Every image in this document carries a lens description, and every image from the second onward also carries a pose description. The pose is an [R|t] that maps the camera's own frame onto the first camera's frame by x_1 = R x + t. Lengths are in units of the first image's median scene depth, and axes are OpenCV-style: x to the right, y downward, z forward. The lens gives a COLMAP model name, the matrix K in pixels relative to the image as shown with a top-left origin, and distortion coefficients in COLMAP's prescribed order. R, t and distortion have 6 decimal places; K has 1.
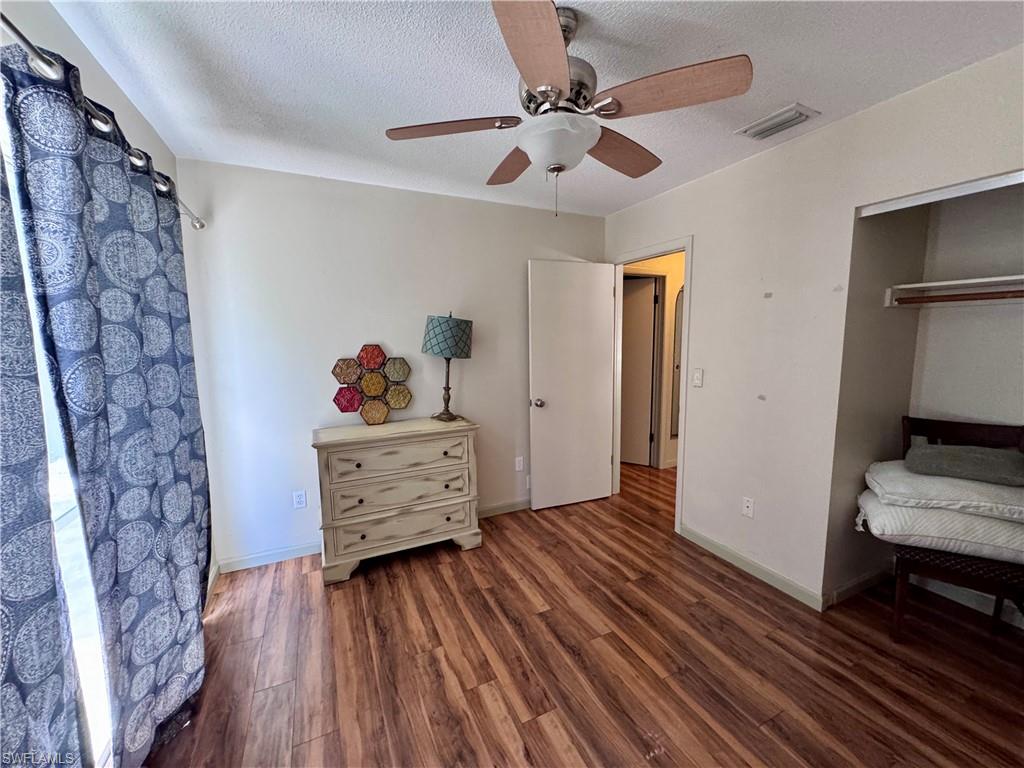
lens RADIAL K [[409.5, 0, 512.1], [0, 409.5, 385.3], [0, 0, 1]] dist [-0.006032, 0.001500]
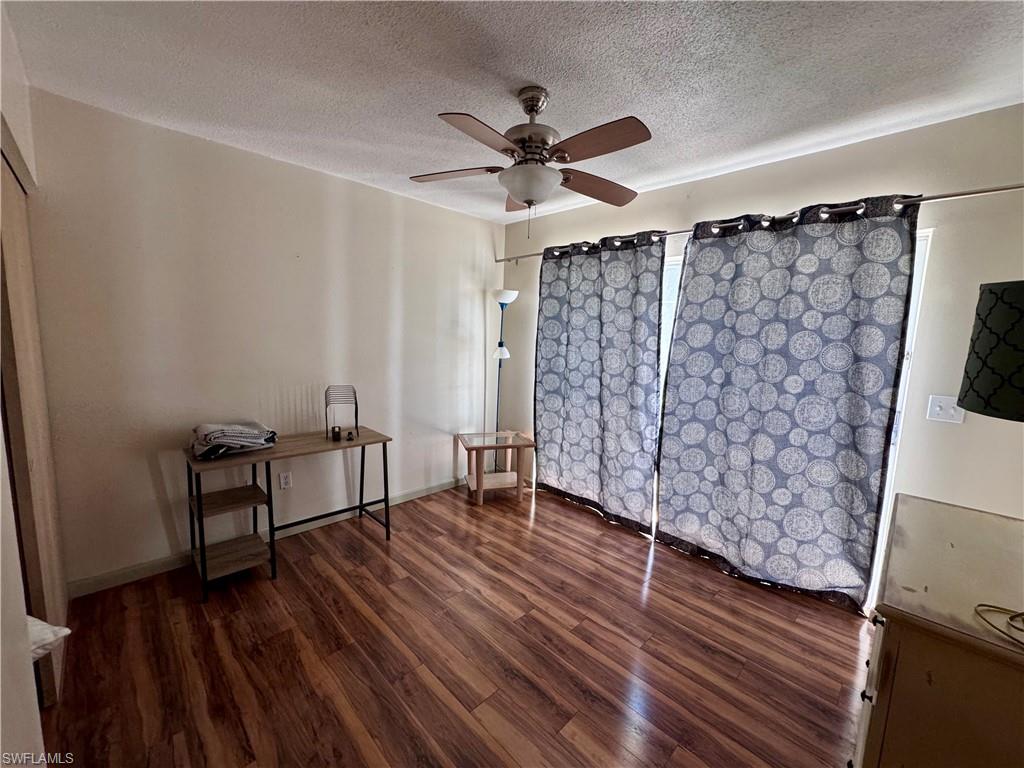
lens RADIAL K [[409.5, 0, 513.1], [0, 409.5, 382.4], [0, 0, 1]] dist [-0.006032, 0.001500]
pose [[-0.942214, 0.021744, -0.334304, 0.478506], [-0.065211, 0.966900, 0.246683, -0.226625], [0.328603, 0.254228, -0.909609, 1.807302]]
